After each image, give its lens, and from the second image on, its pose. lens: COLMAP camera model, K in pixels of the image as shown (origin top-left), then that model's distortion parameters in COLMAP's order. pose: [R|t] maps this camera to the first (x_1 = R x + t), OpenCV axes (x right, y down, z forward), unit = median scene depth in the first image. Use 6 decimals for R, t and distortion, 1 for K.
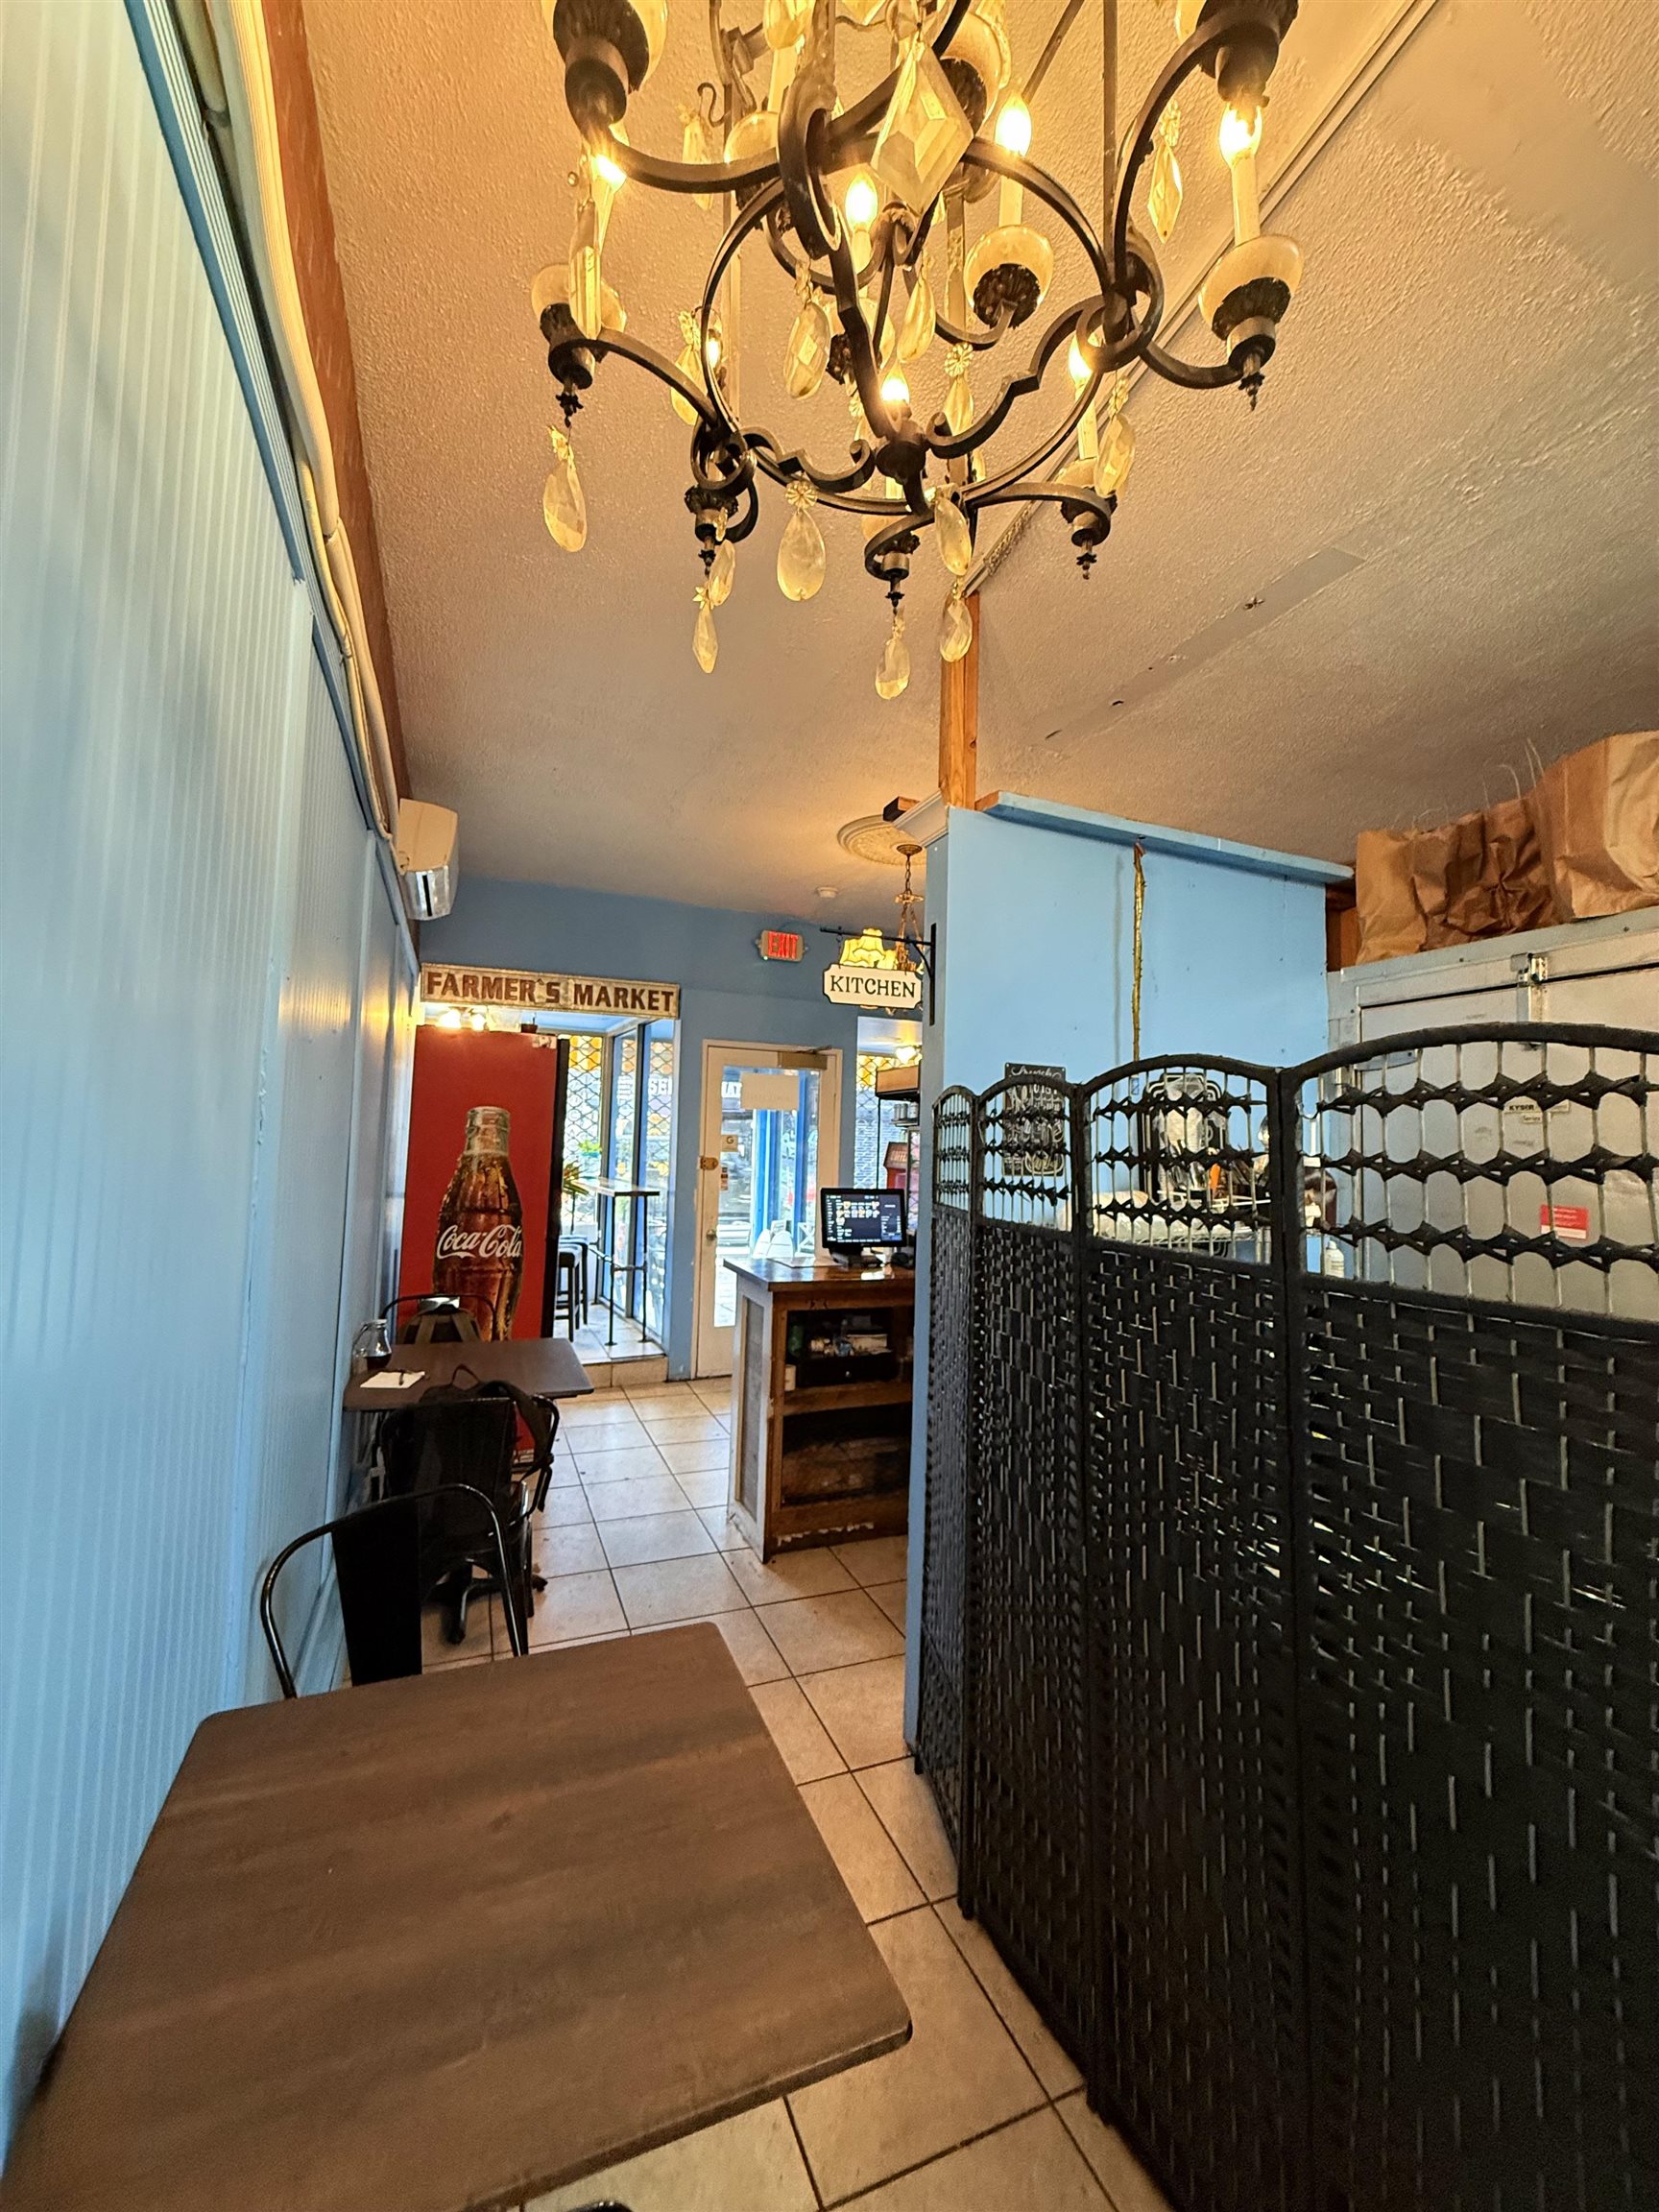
lens RADIAL K [[881.4, 0, 829.2], [0, 881.4, 1096.0], [0, 0, 1]] dist [-0.000286, 0.000154]
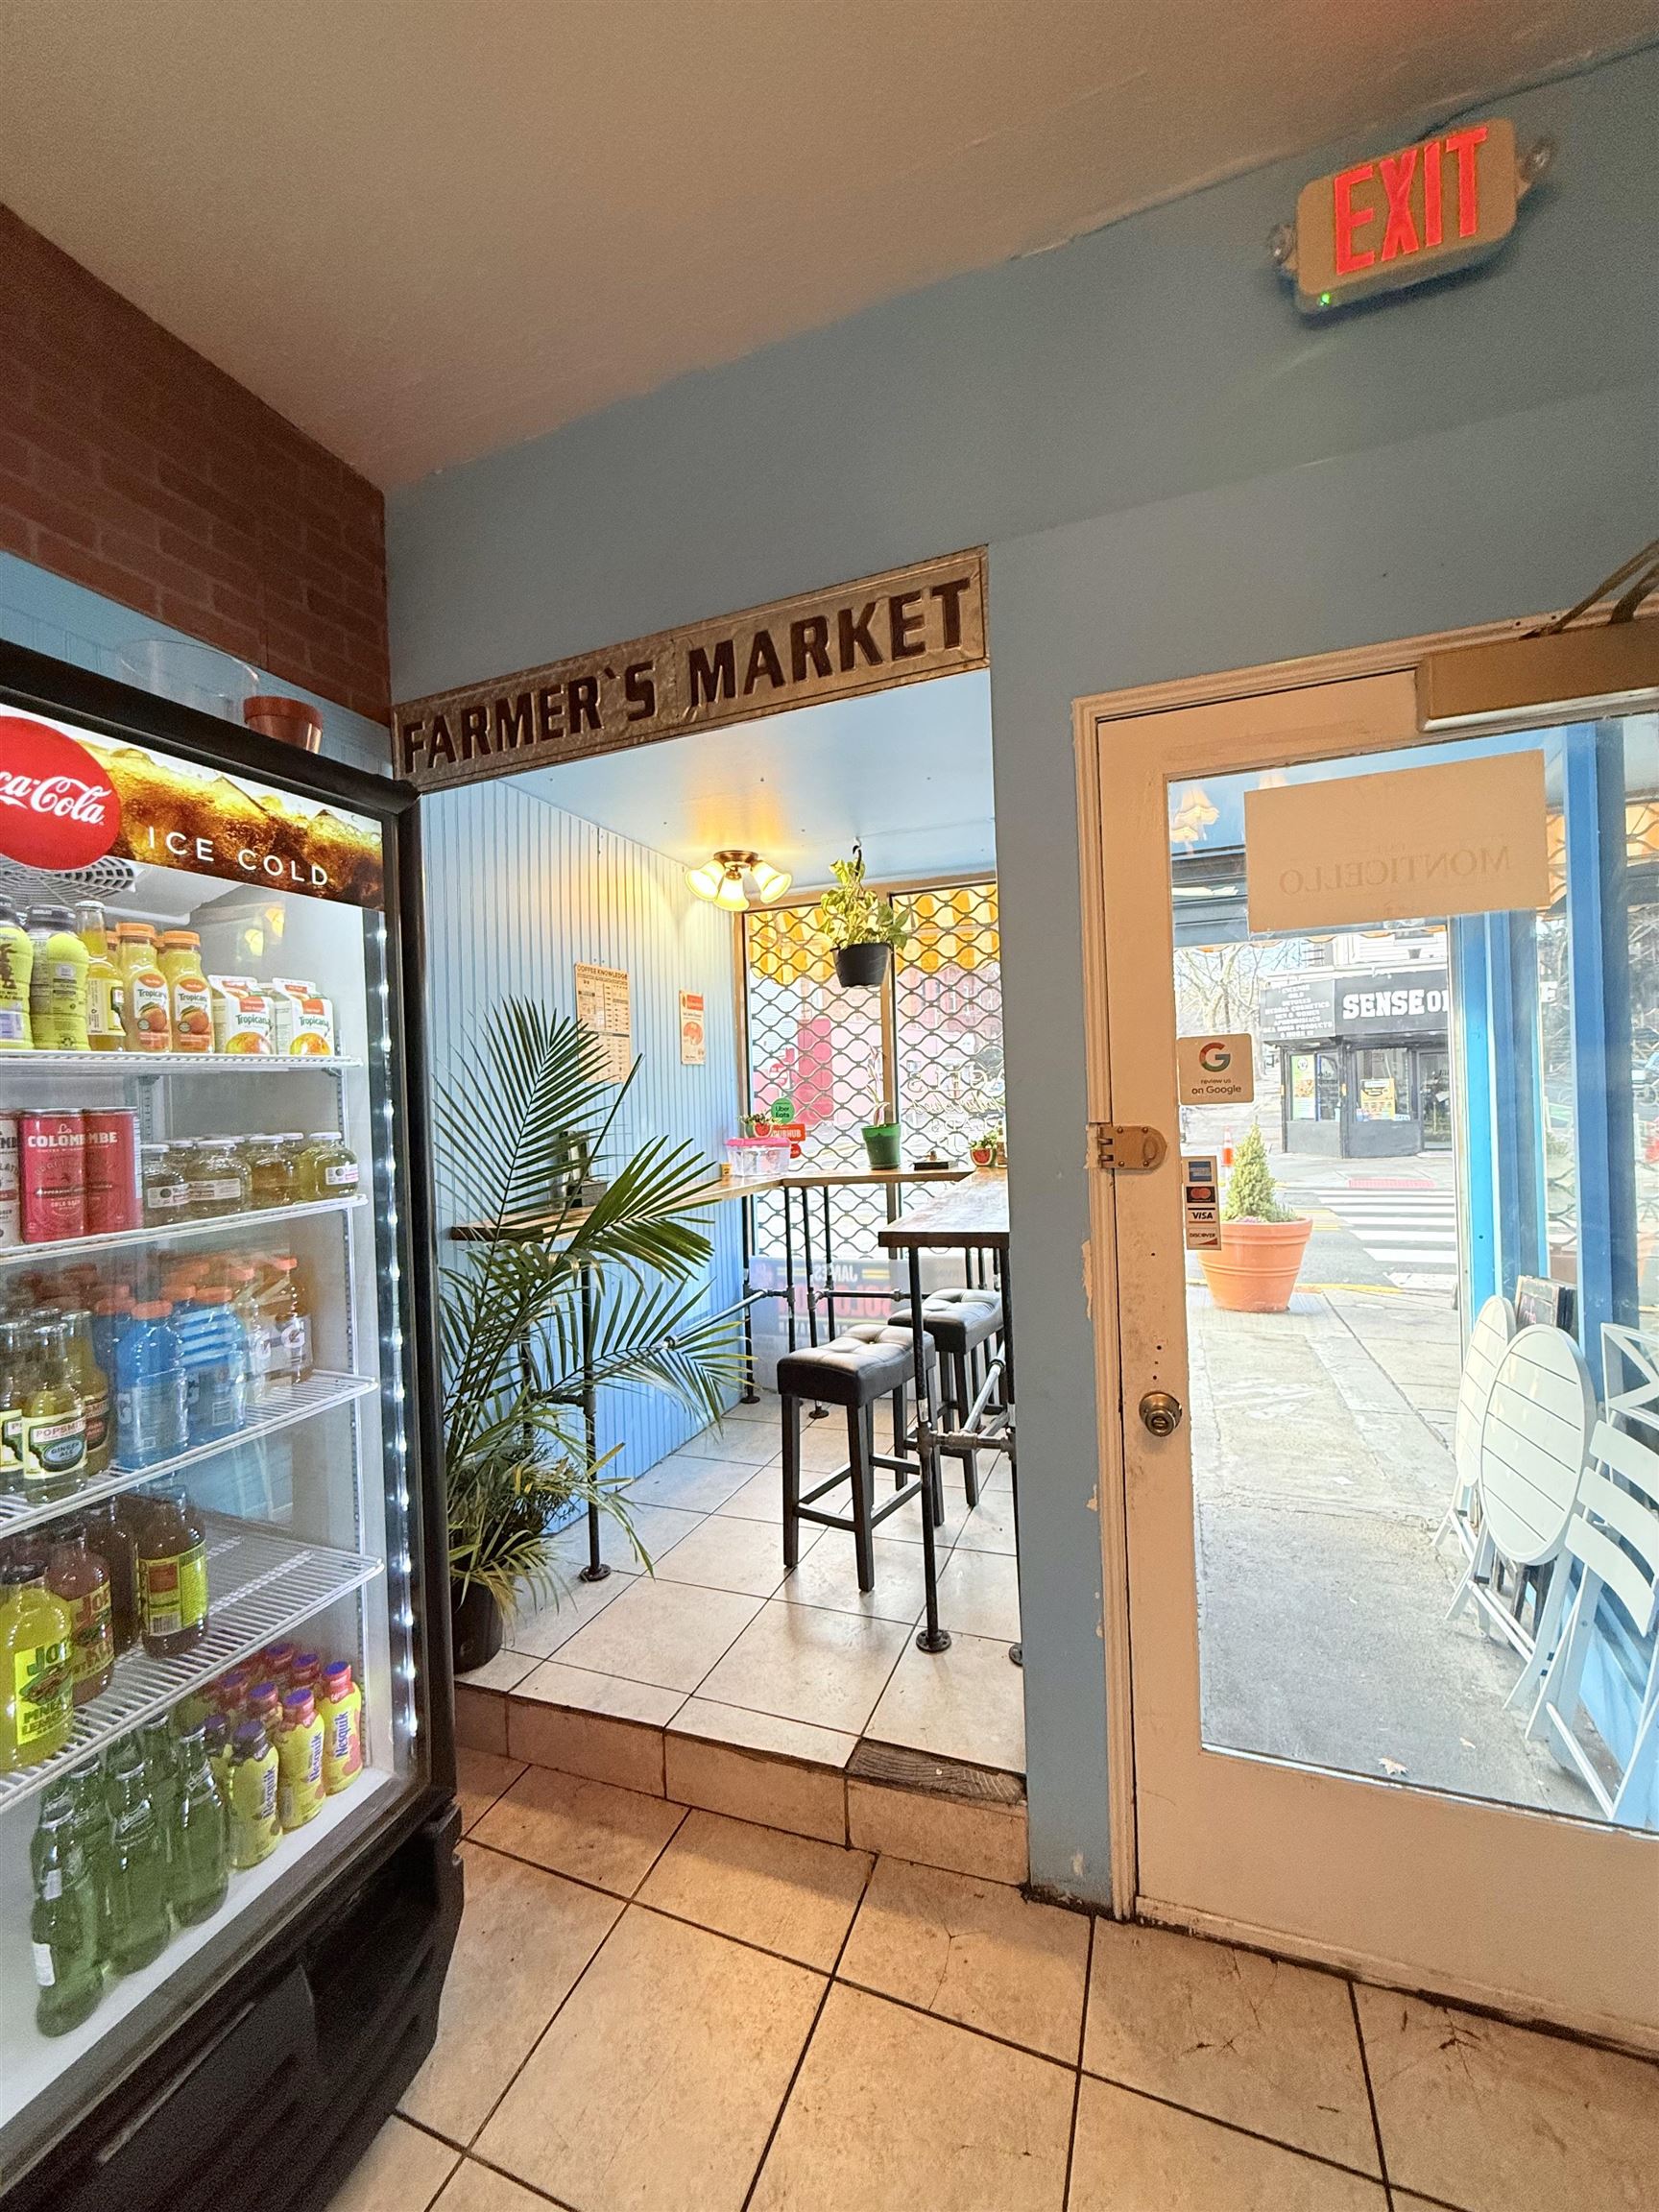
lens RADIAL K [[881.4, 0, 822.4], [0, 881.4, 1099.5], [0, 0, 1]] dist [-0.000286, 0.000154]
pose [[0.713471, -0.050831, -0.698838, -0.013515], [0.090437, 0.995703, 0.019906, 0.047150], [0.694824, -0.077403, 0.715003, 0.739537]]
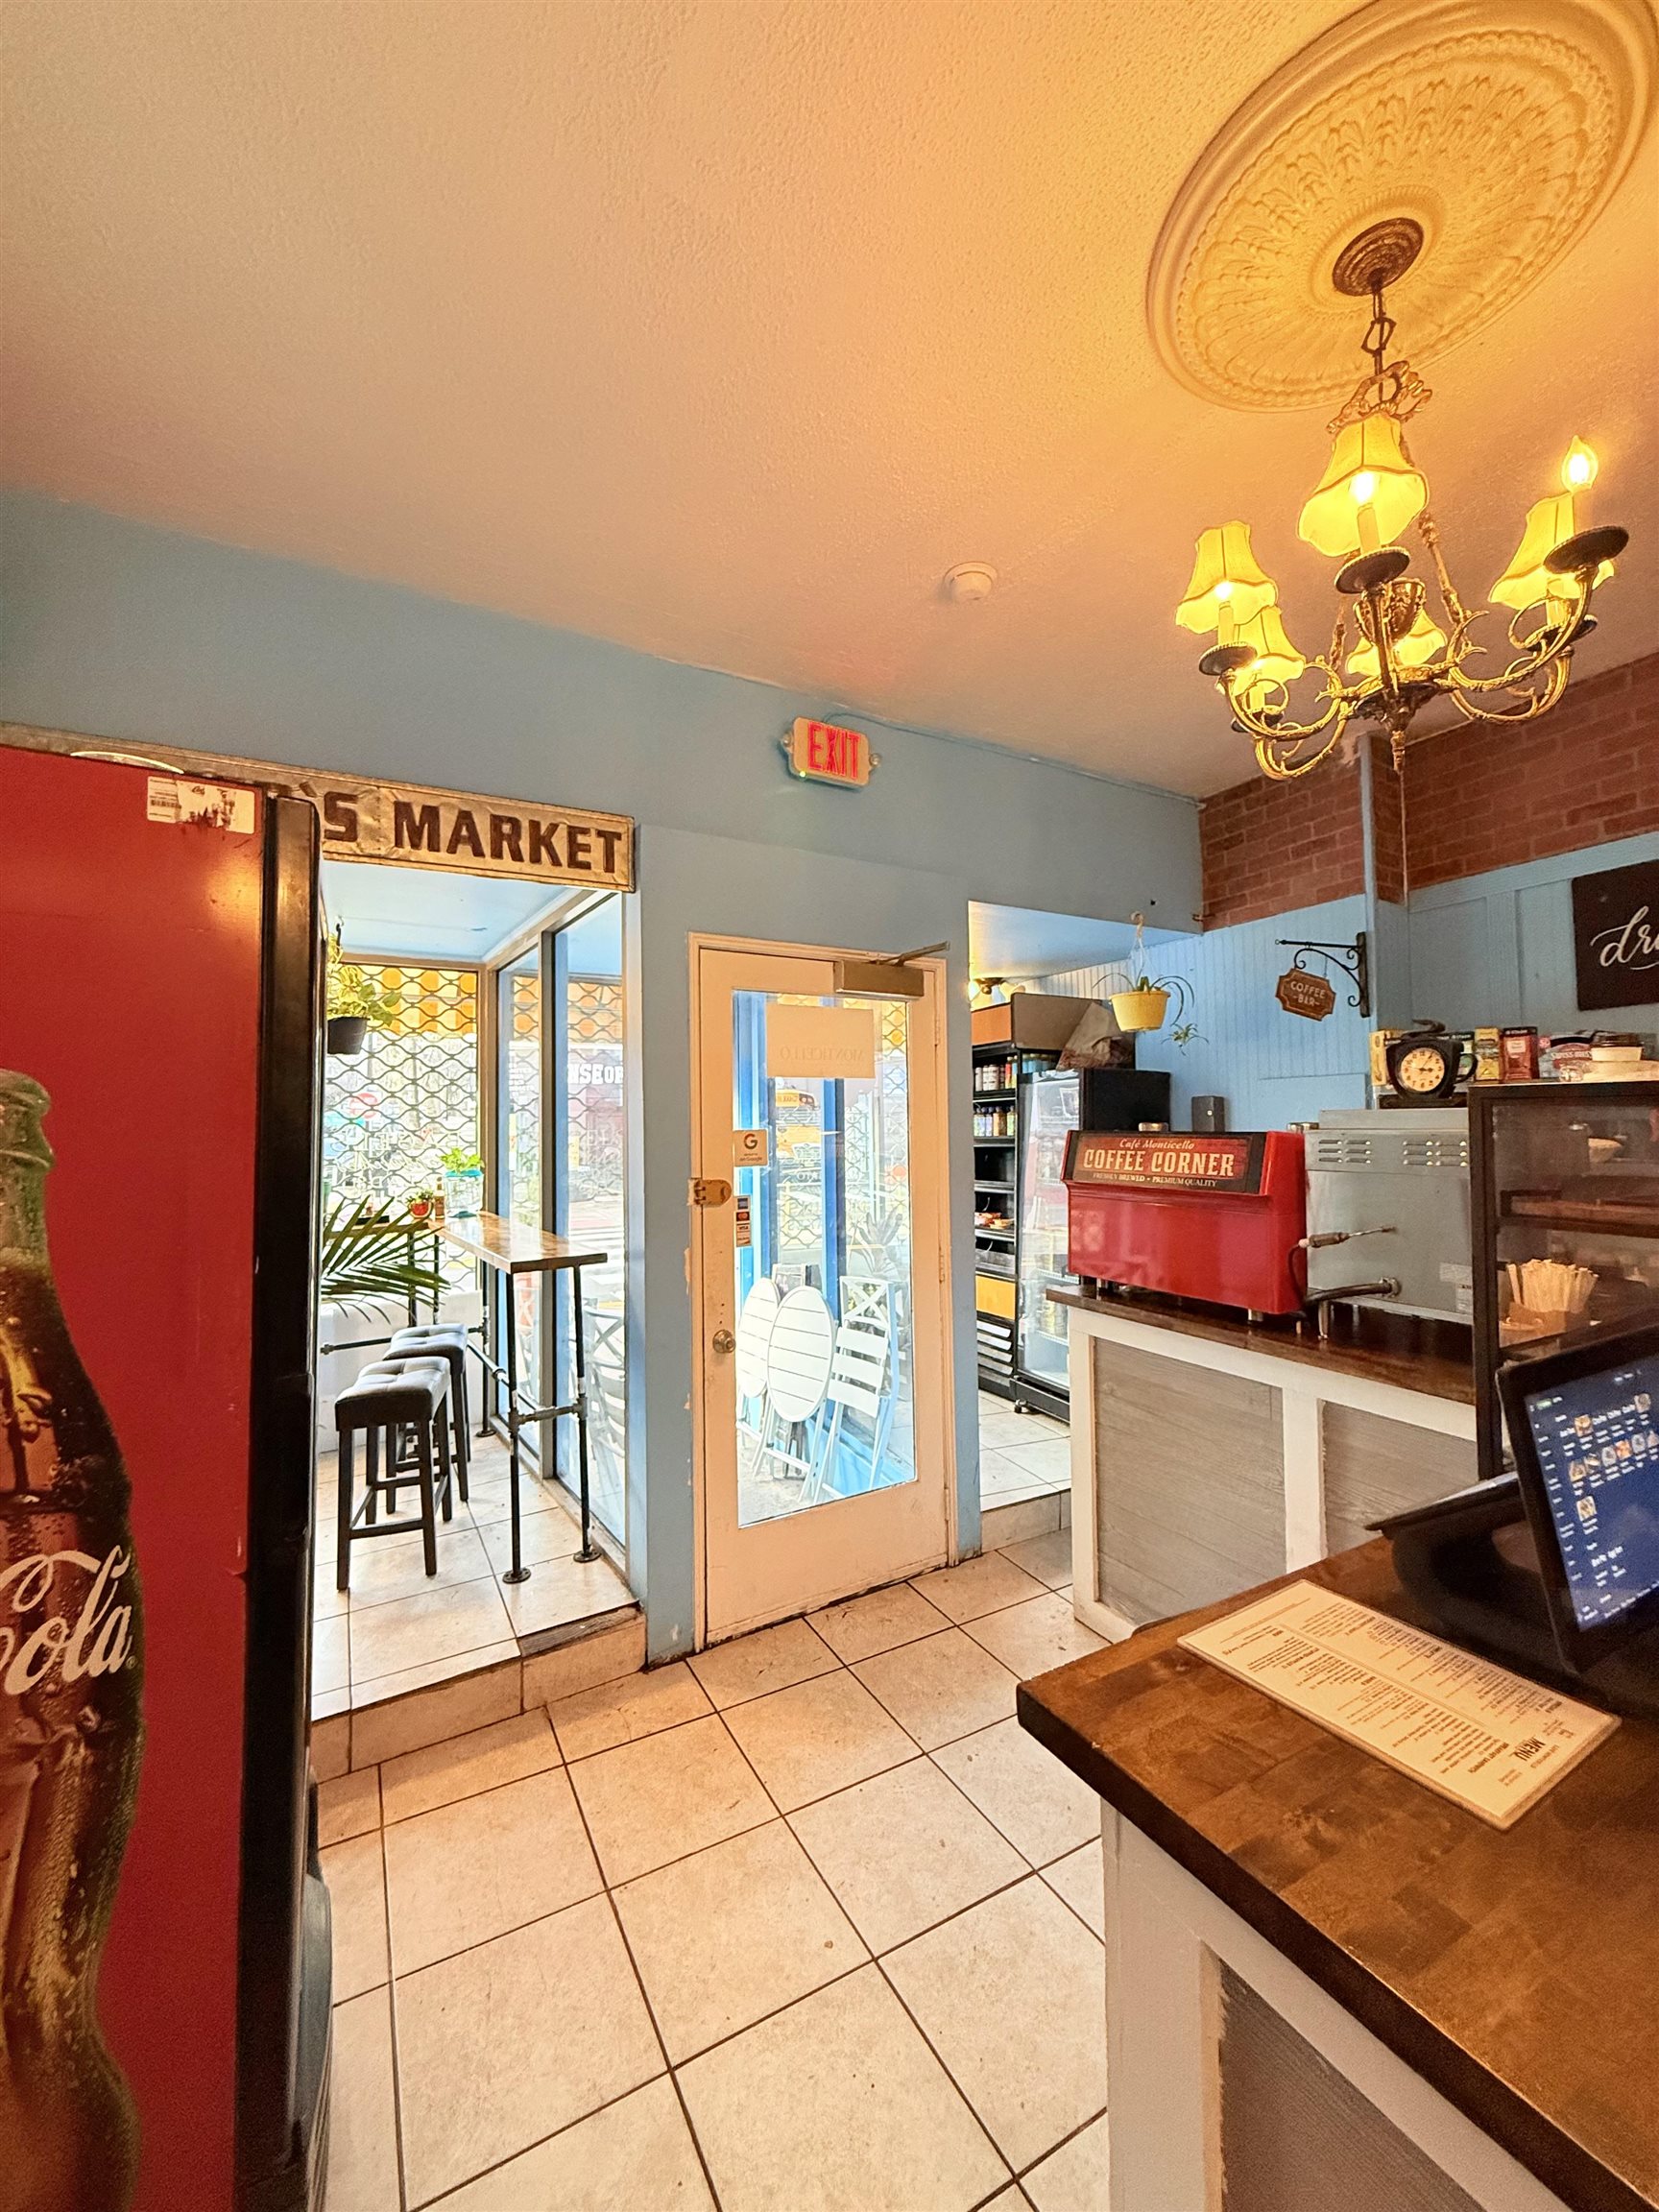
lens RADIAL K [[881.4, 0, 832.1], [0, 881.4, 1098.4], [0, 0, 1]] dist [-0.000286, 0.000154]
pose [[0.992630, -0.038391, 0.114943, -0.124712], [0.036100, 0.999107, 0.021950, 0.017110], [-0.115683, -0.017639, 0.993130, 0.517932]]
